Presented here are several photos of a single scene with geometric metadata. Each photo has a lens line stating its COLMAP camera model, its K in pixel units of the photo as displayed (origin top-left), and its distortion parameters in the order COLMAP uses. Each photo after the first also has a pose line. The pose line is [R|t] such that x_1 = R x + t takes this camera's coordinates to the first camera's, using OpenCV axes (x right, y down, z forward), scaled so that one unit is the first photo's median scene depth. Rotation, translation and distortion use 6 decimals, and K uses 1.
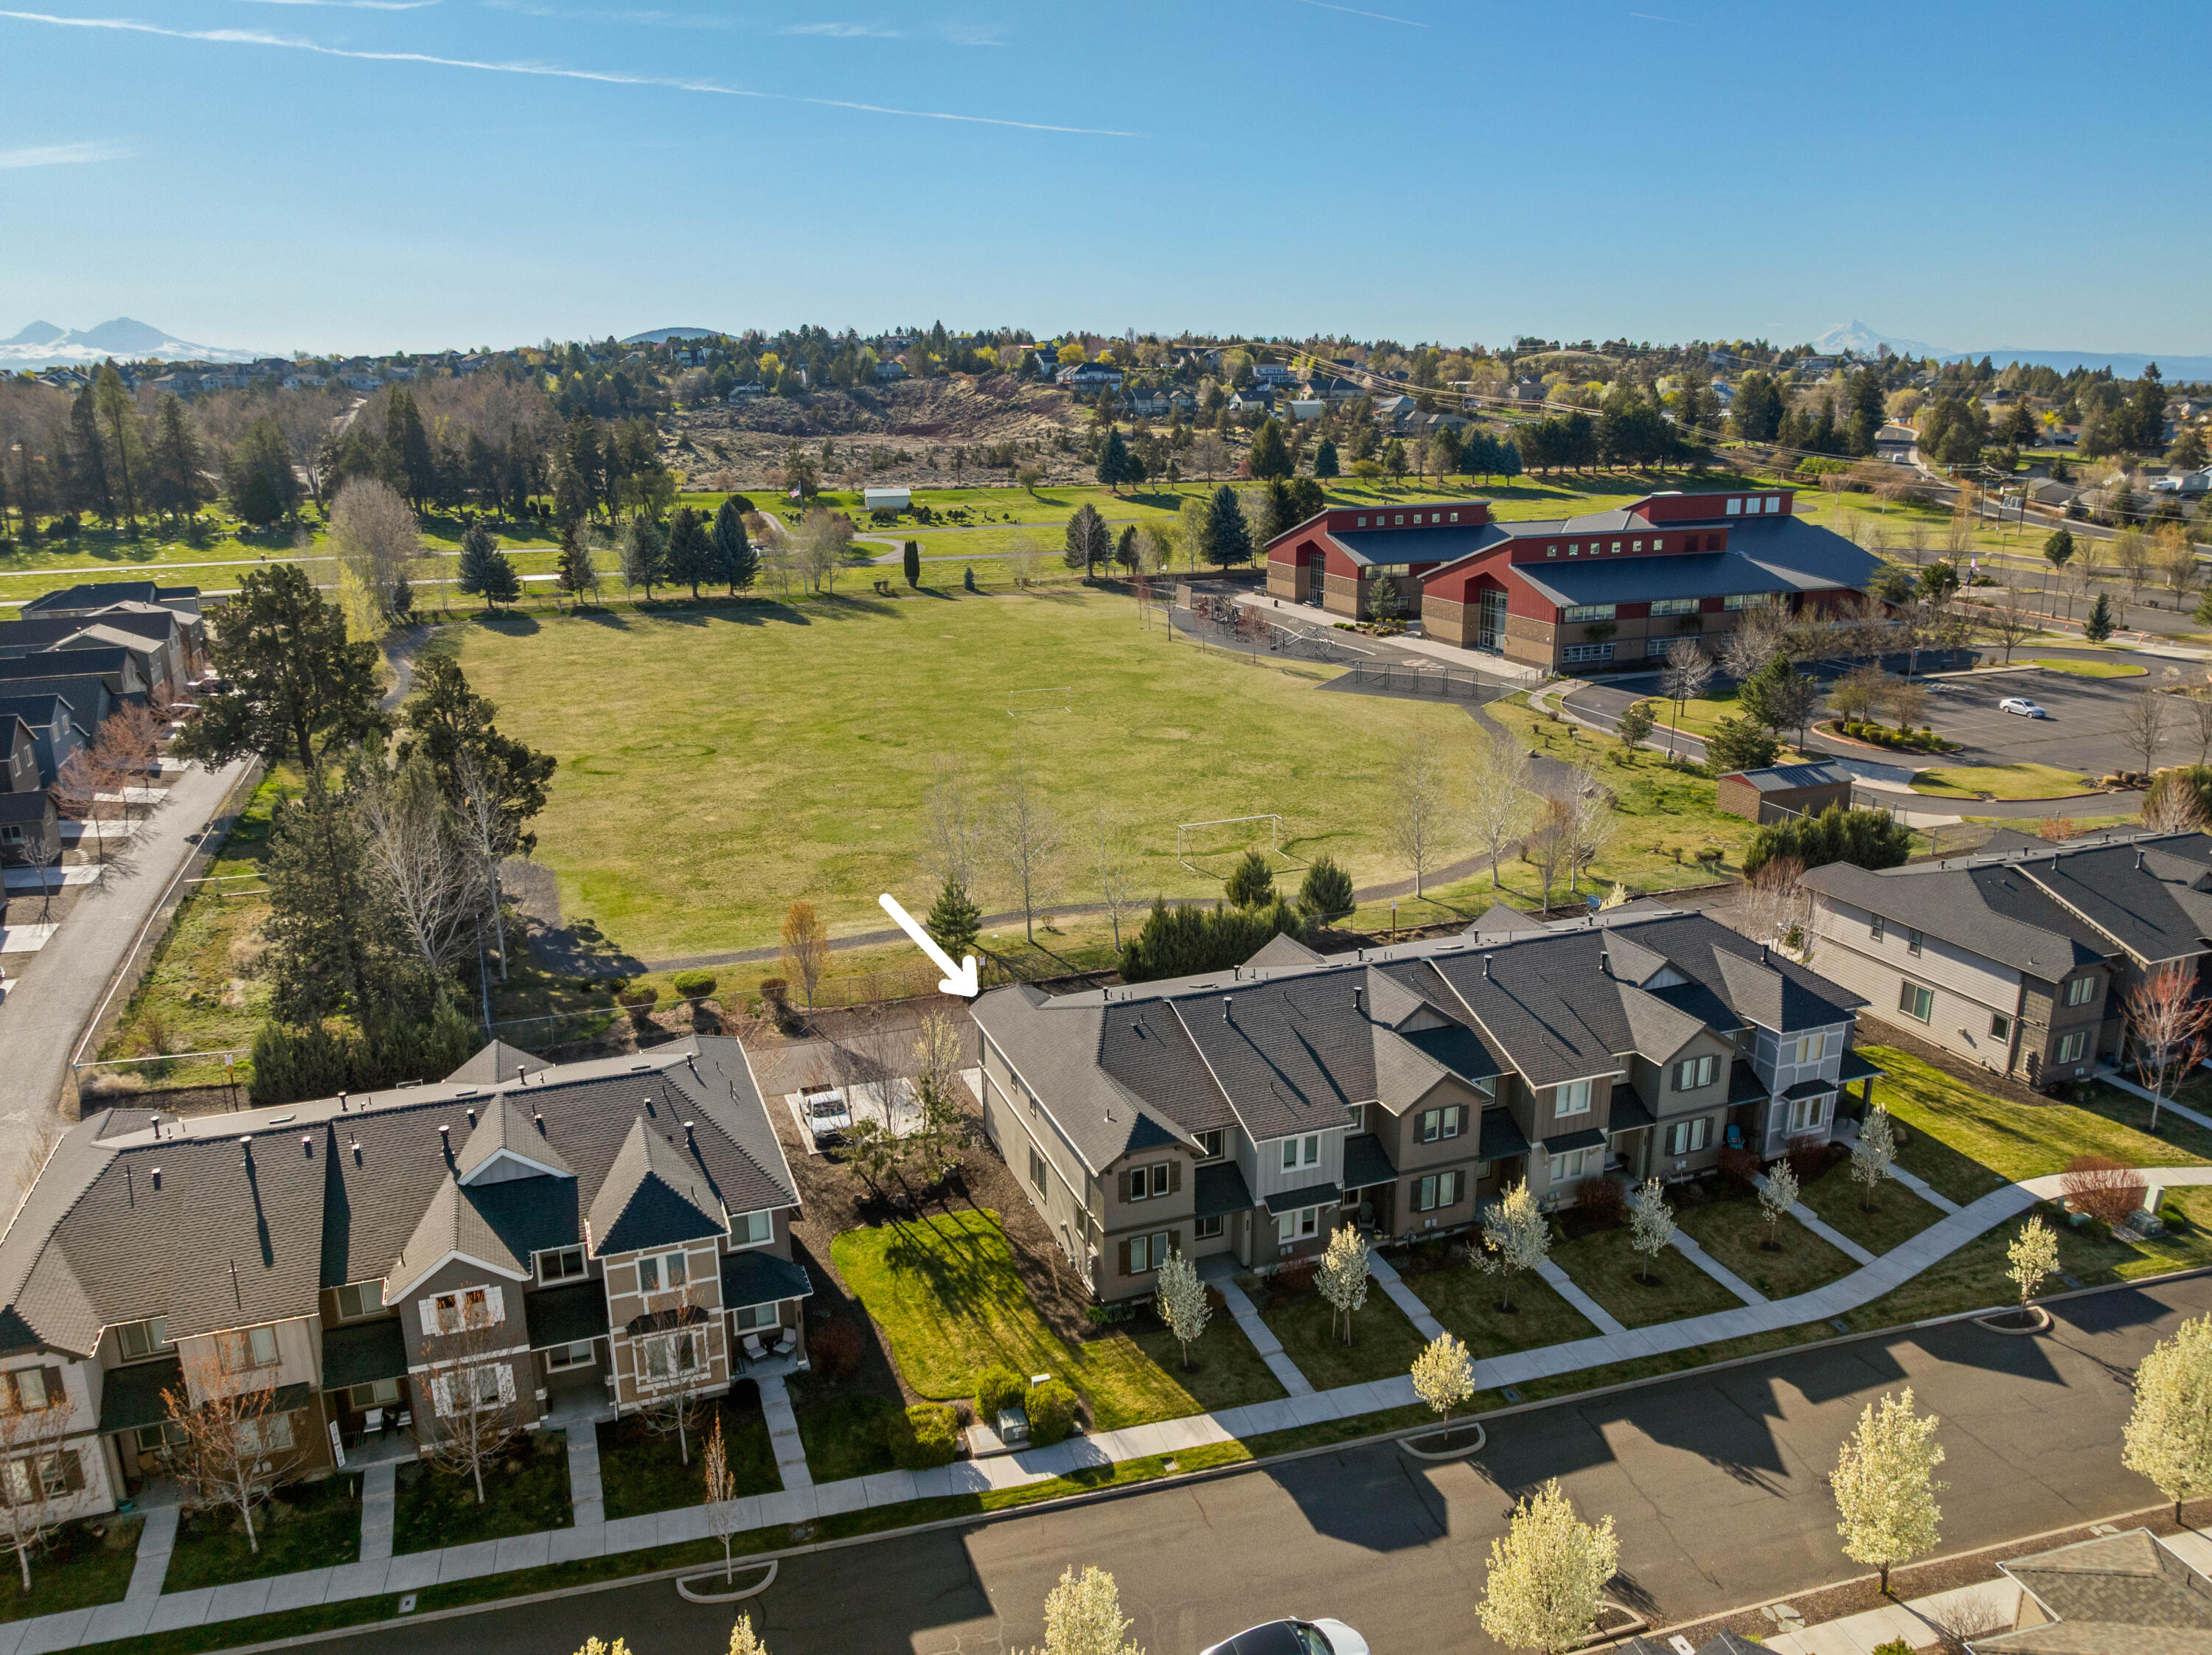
lens RADIAL K [[1572.9, 0, 1112.0], [0, 1572.9, 828.5], [0, 0, 1]] dist [-0.034162, -0.007740]
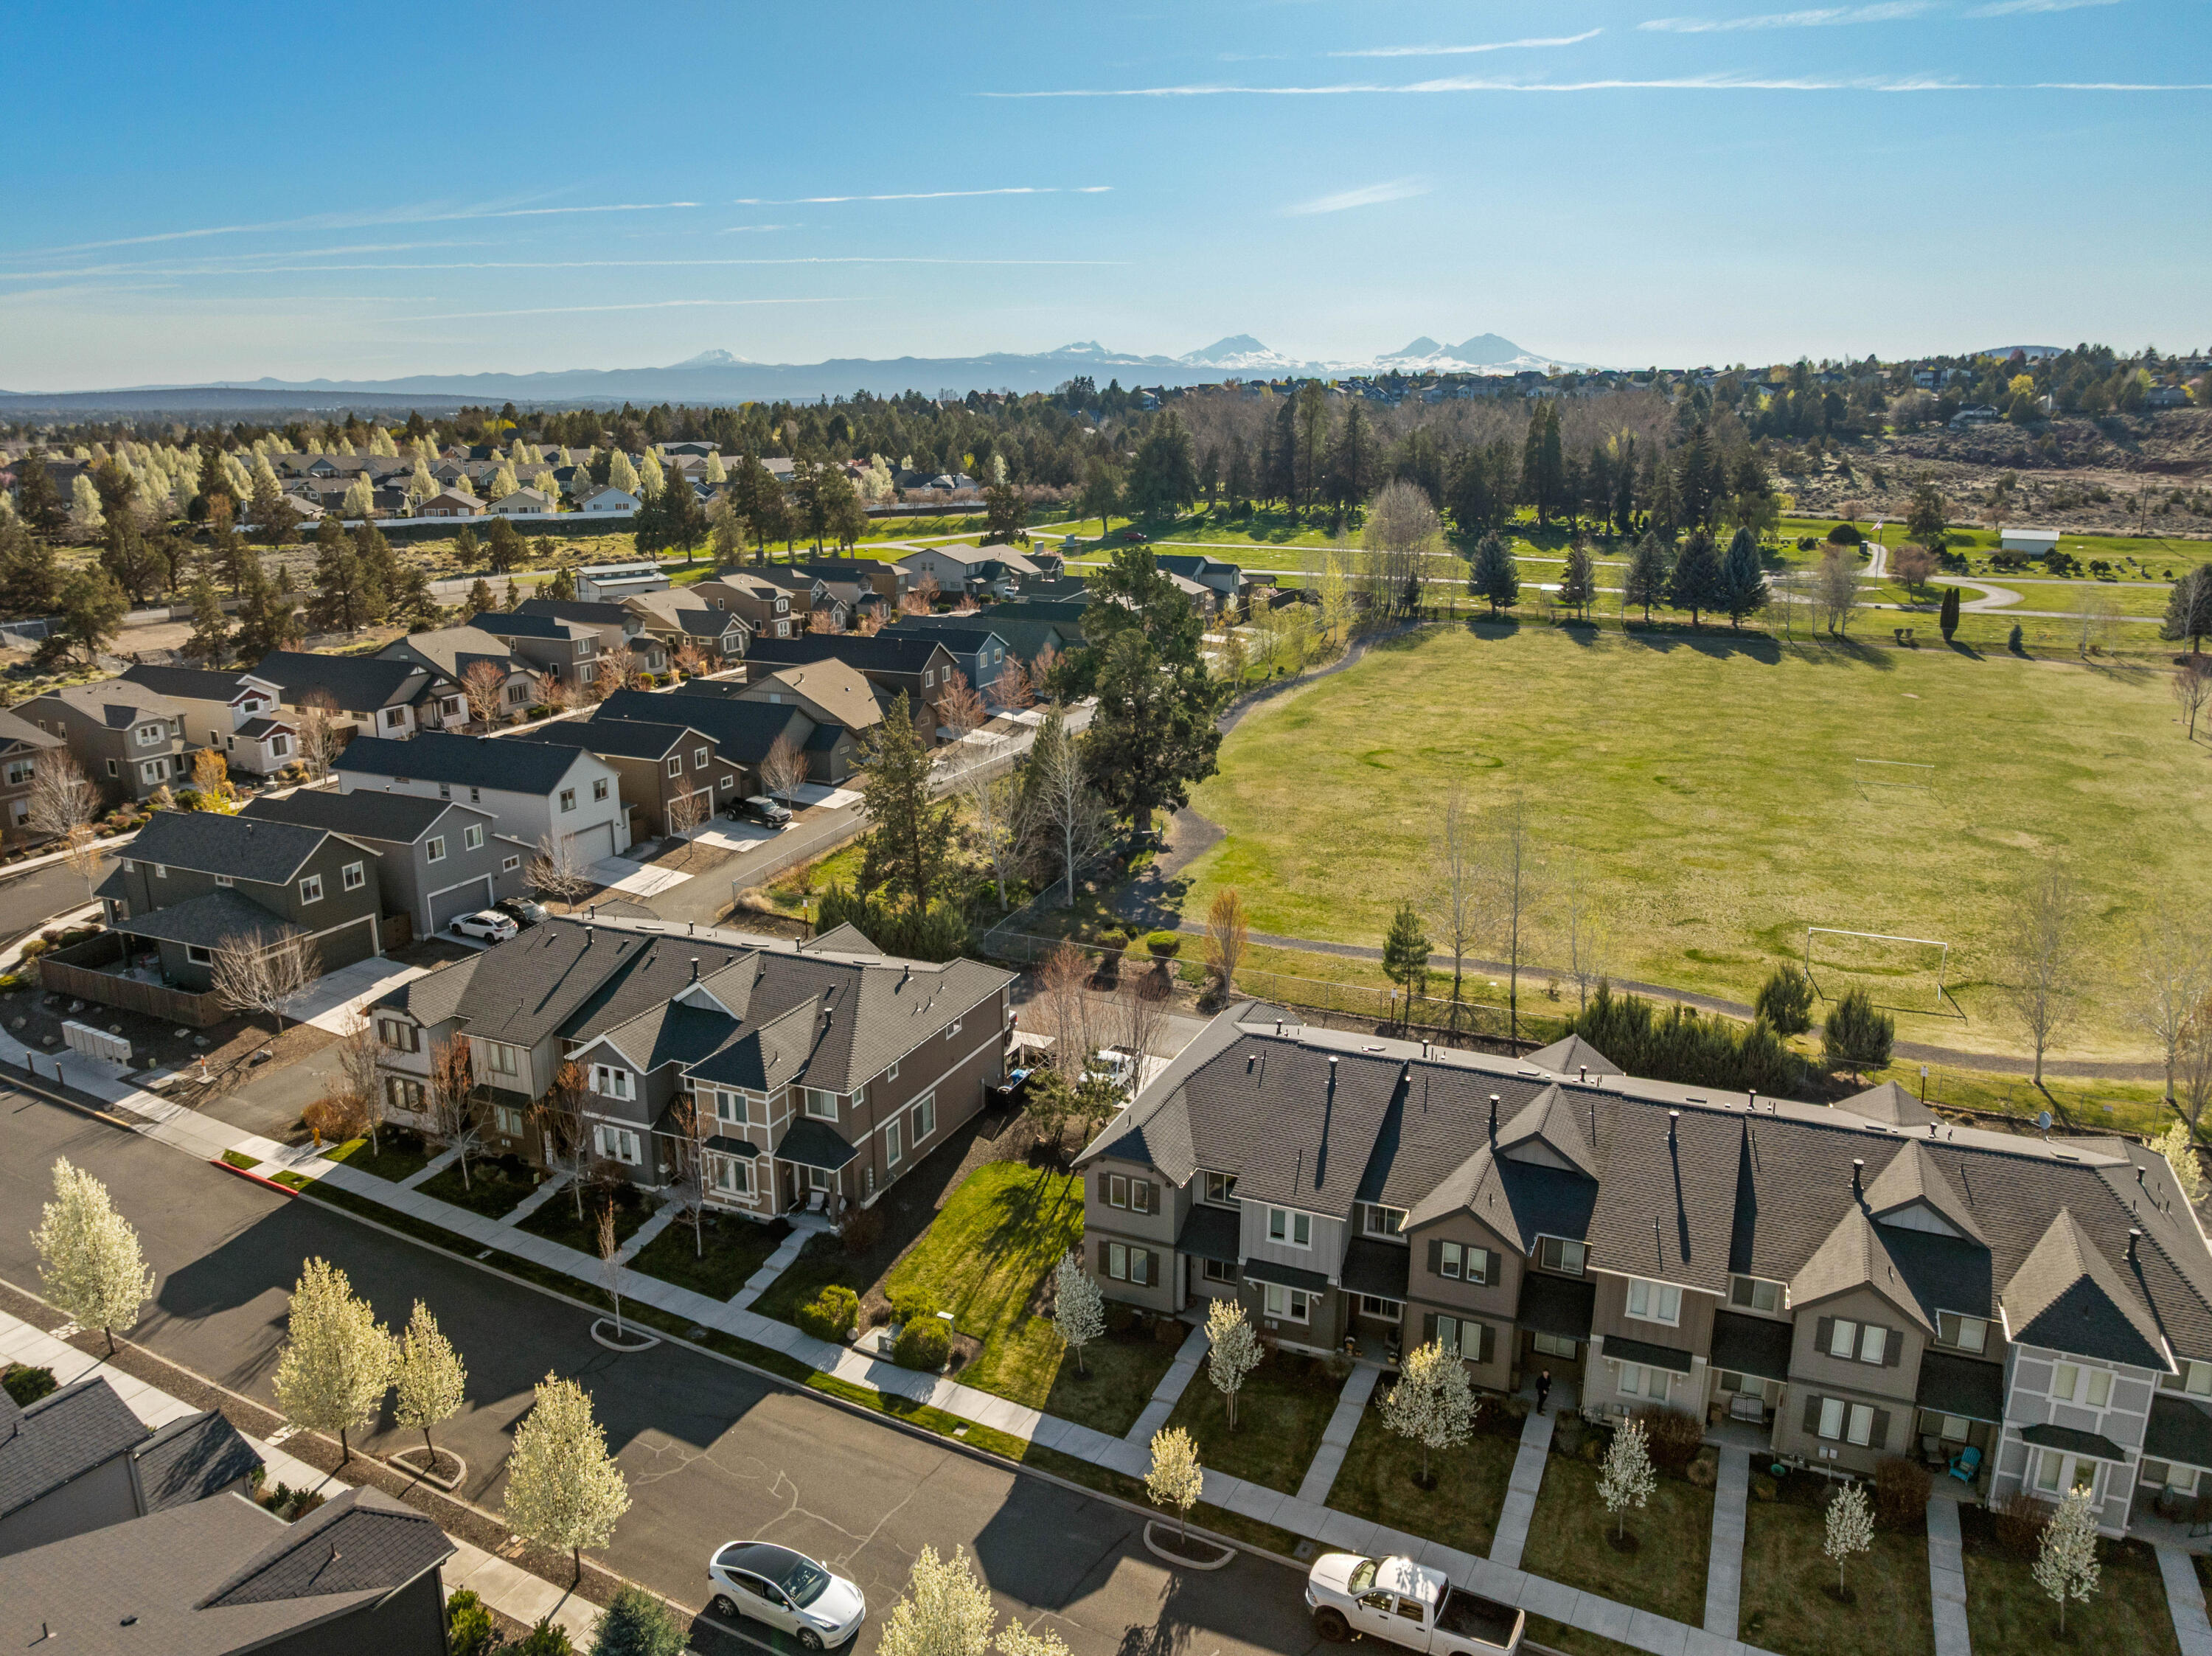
lens RADIAL K [[1574.5, 0, 1124.9], [0, 1574.5, 856.8], [0, 0, 1]] dist [-0.038559, 0.000001]
pose [[0.716935, 0.201942, -0.667251, 0.236187], [-0.197636, 0.976734, 0.083254, -0.025672], [0.668539, 0.072185, 0.740165, 0.083772]]
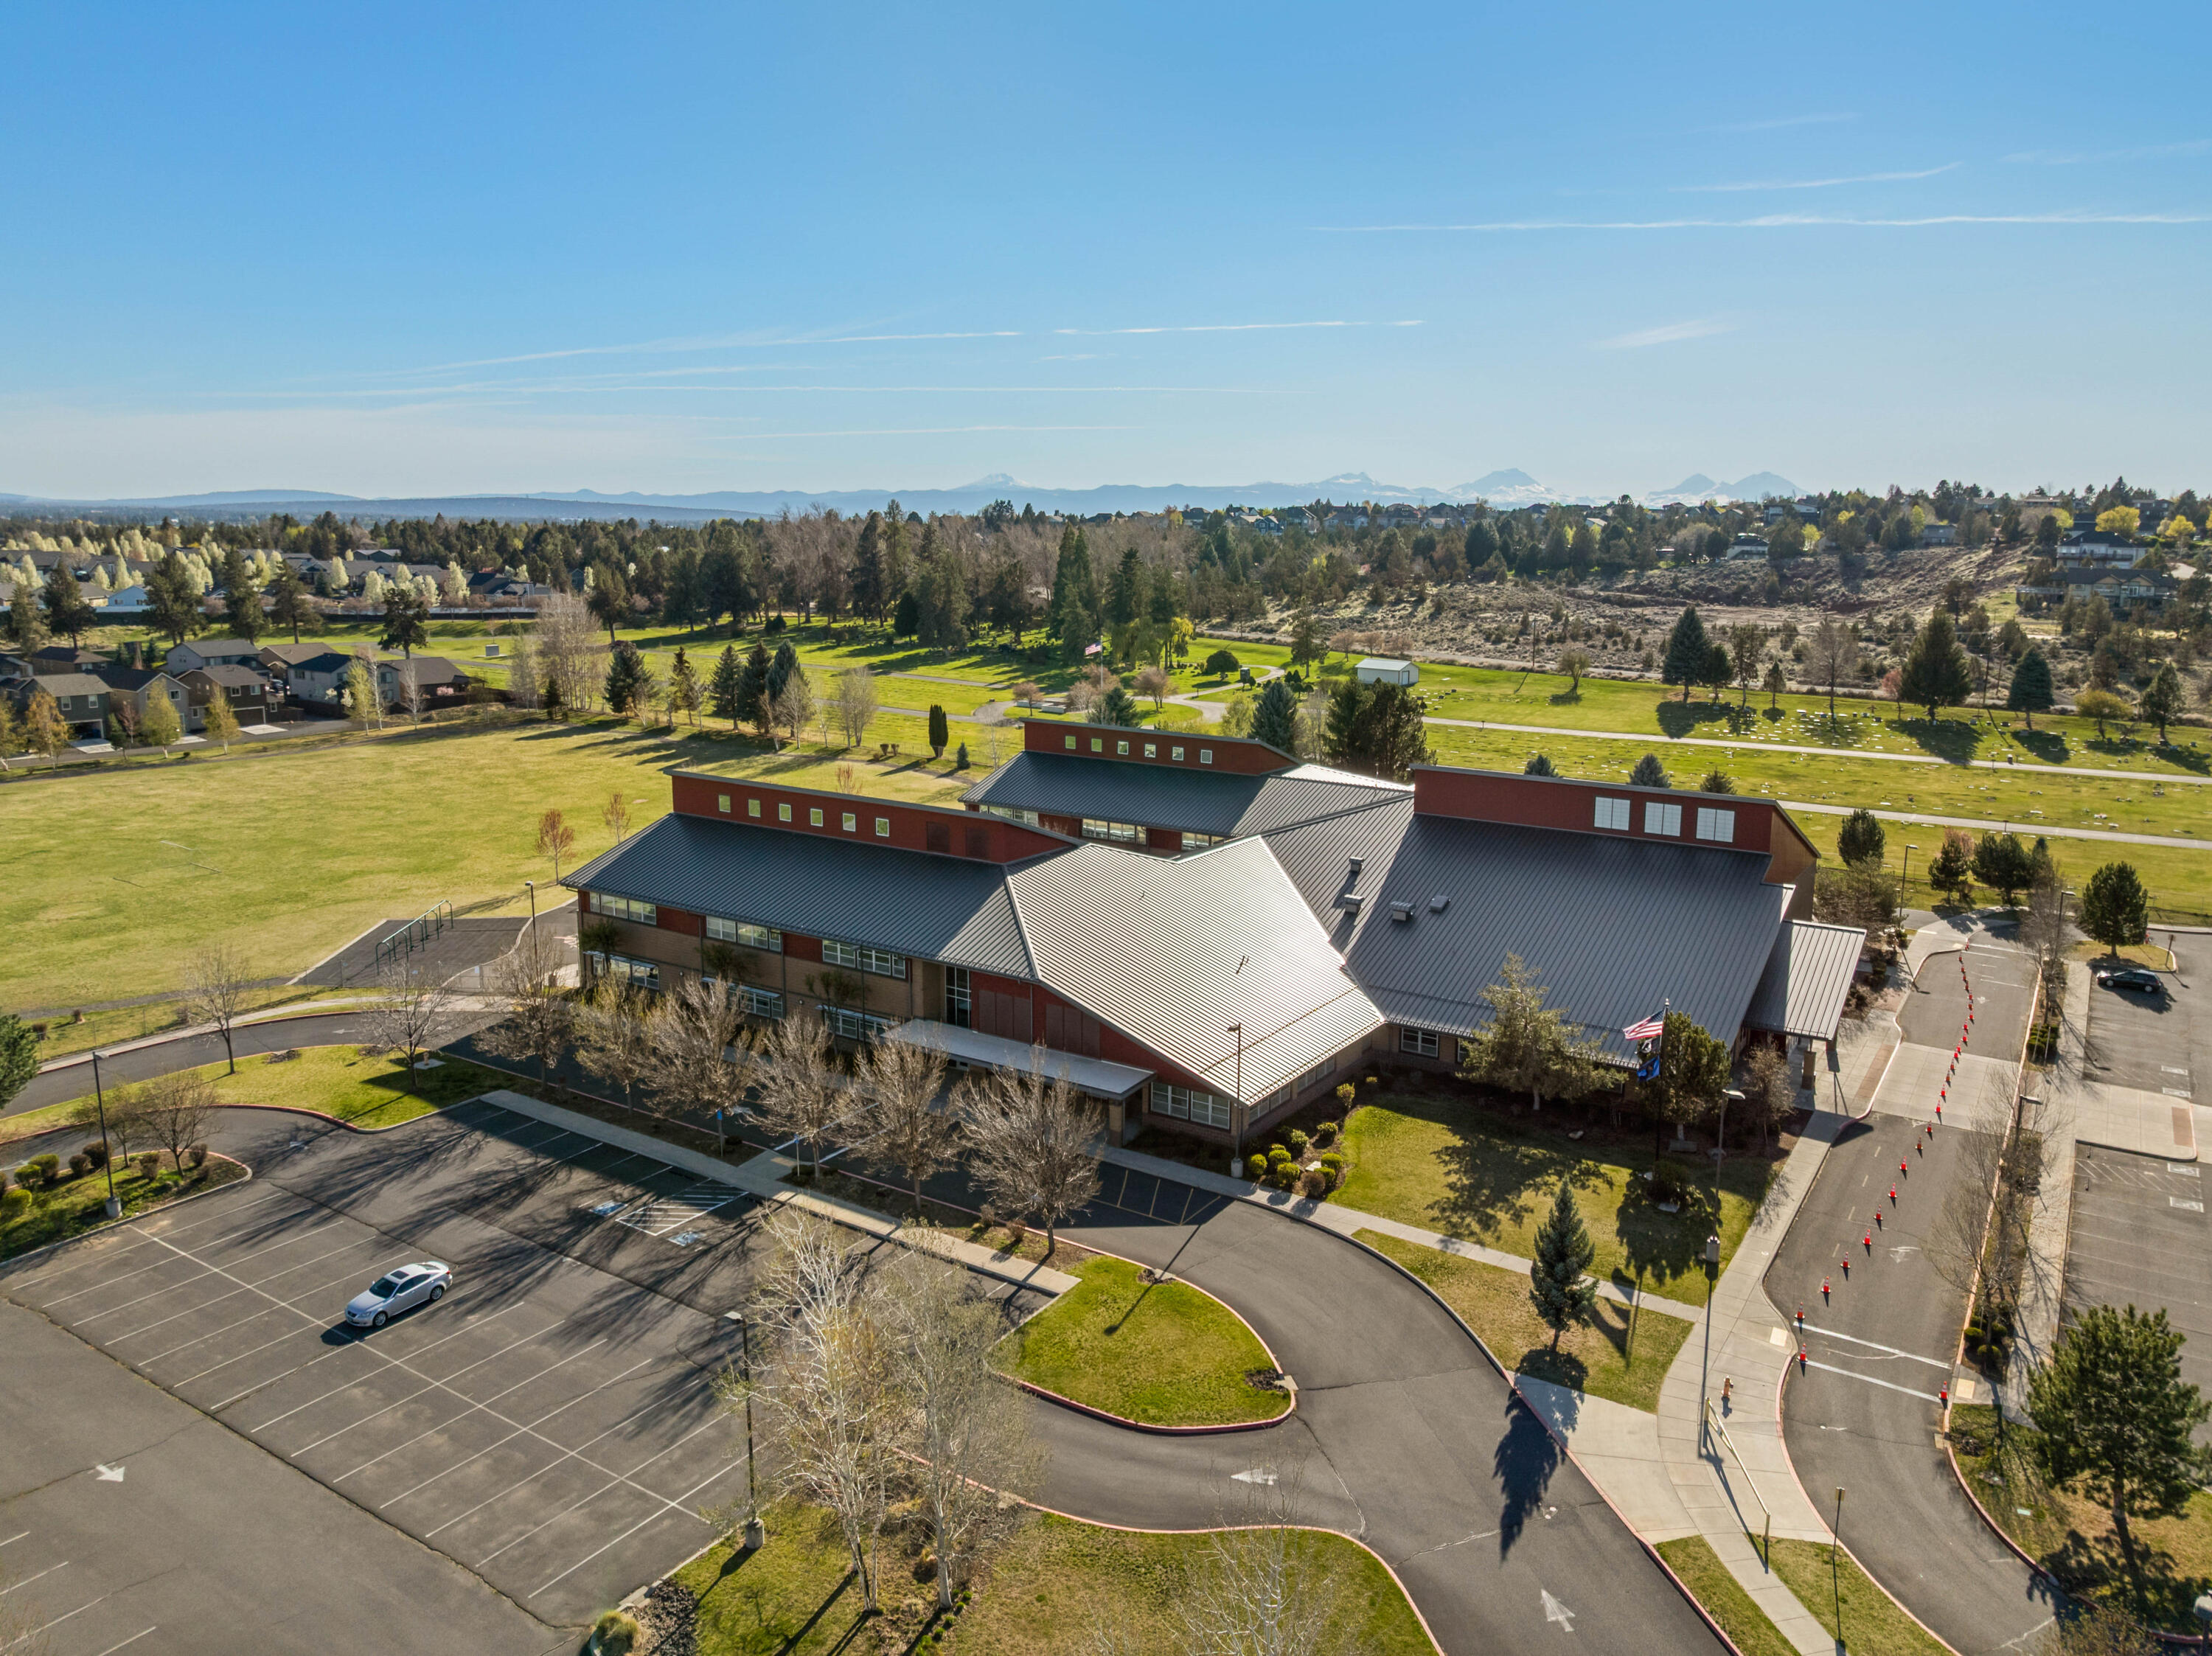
lens RADIAL K [[1580.7, 0, 1095.0], [0, 1580.7, 822.5], [0, 0, 1]] dist [-0.033119, -0.012678]
pose [[0.582412, 0.172955, -0.794281, 1.095761], [-0.248689, 0.968165, 0.028465, -0.269088], [0.773919, 0.180951, 0.606883, 0.842602]]
